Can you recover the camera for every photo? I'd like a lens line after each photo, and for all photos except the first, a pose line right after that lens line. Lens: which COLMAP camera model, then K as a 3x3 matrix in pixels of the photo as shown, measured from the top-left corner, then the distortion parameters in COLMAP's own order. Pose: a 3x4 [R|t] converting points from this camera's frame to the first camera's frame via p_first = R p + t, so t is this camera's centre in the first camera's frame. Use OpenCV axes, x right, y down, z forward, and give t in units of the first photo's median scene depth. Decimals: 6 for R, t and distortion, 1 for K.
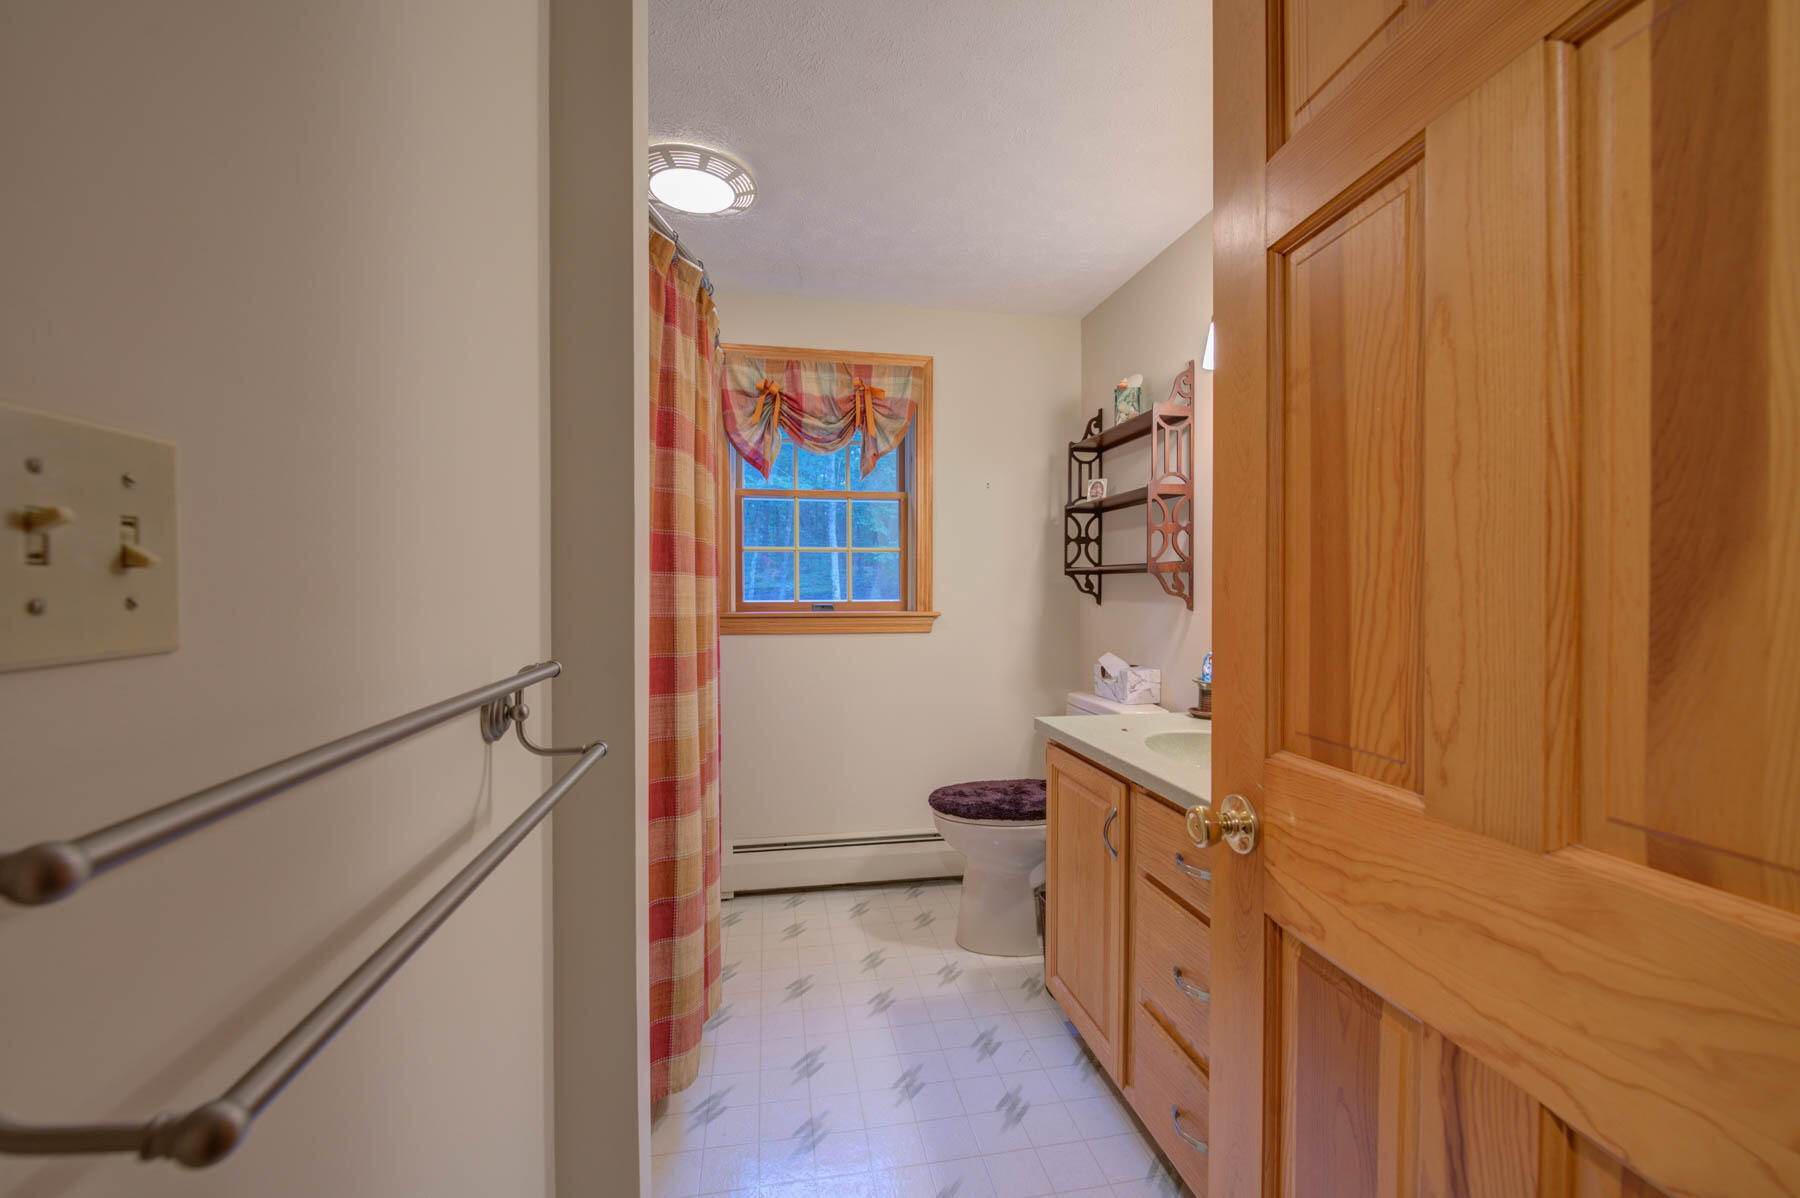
lens RADIAL K [[706.3, 0, 897.7], [0, 706.3, 599.6], [0, 0, 1]] dist [0.001983, -0.003493]
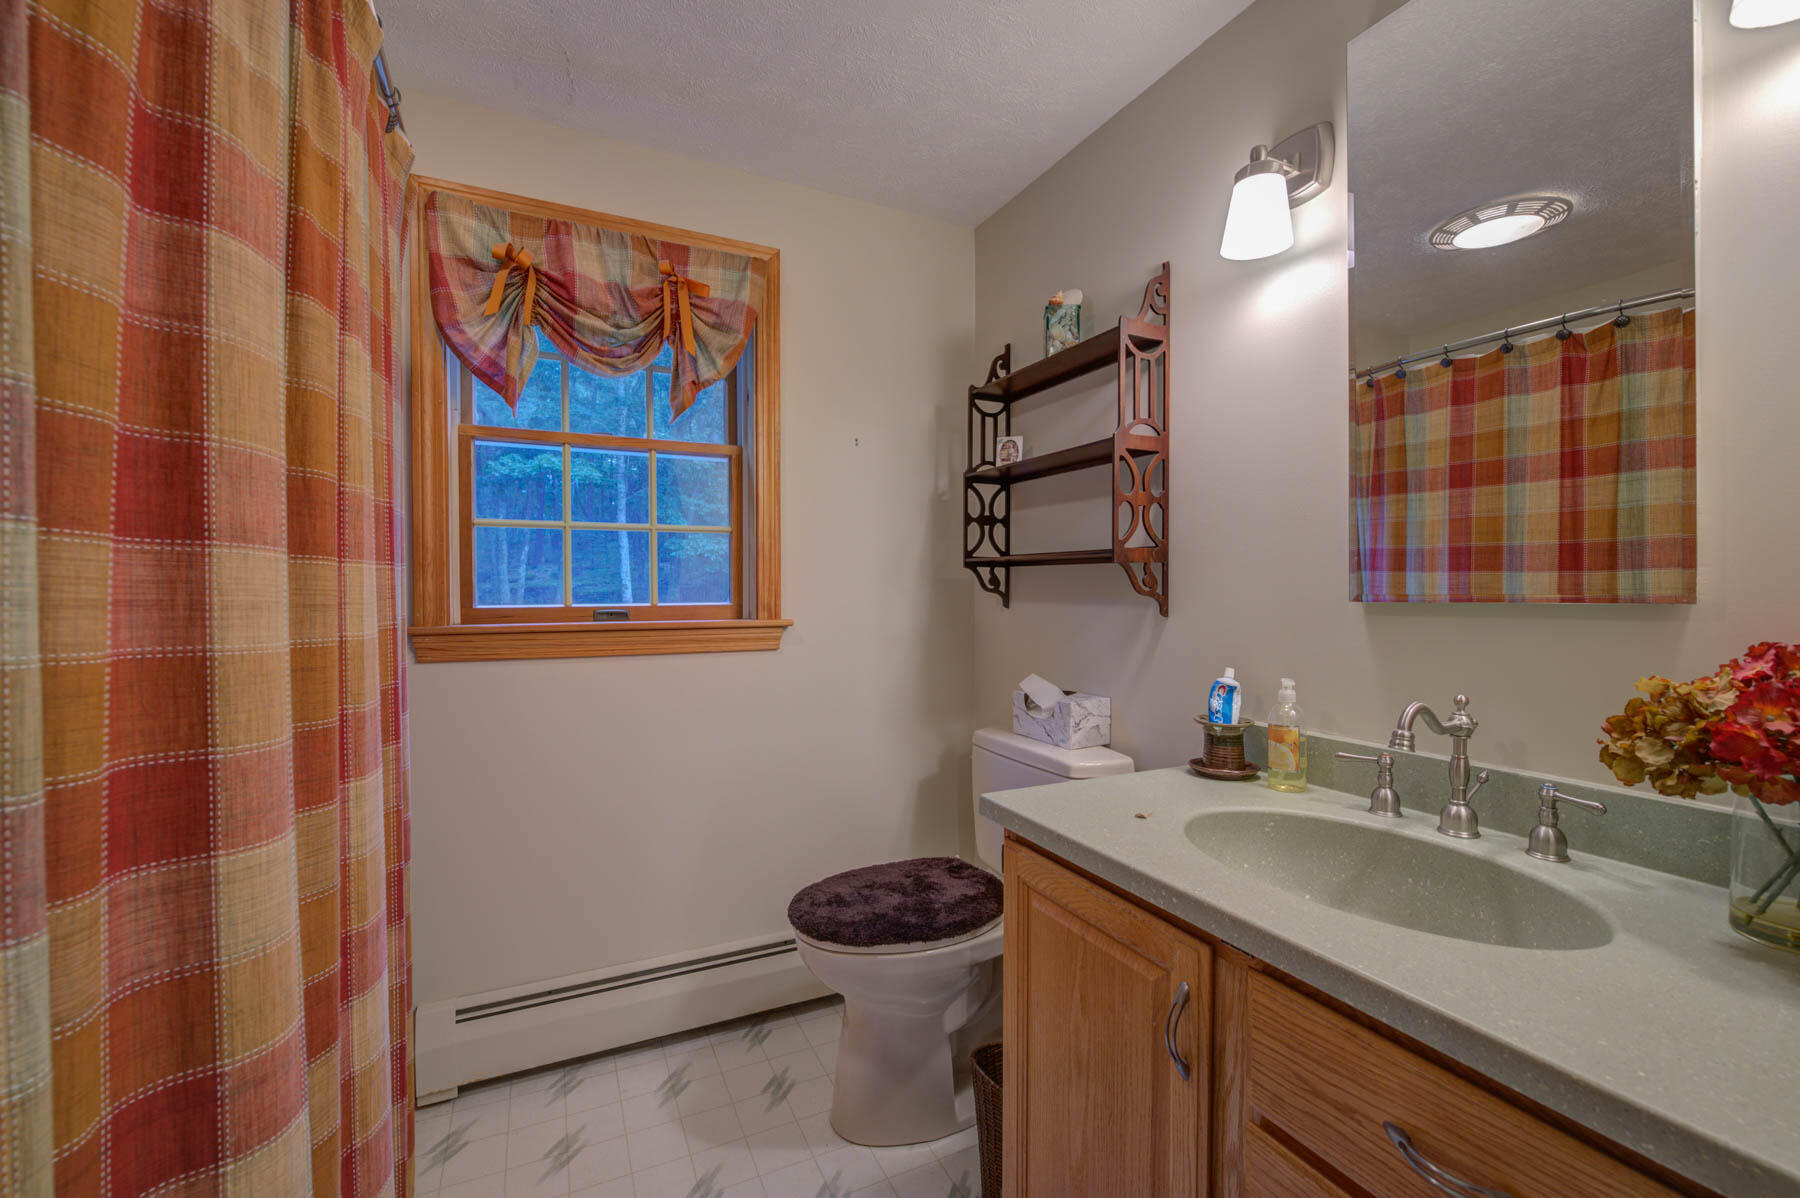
lens RADIAL K [[751.6, 0, 900.0], [0, 751.6, 599.0], [0, 0, 1]] dist [-0.000104, -0.000299]
pose [[0.965748, -0.005283, 0.259428, -0.030300], [0.005302, 0.999986, 0.000625, -0.003024], [-0.259427, 0.000772, 0.965762, 0.278186]]
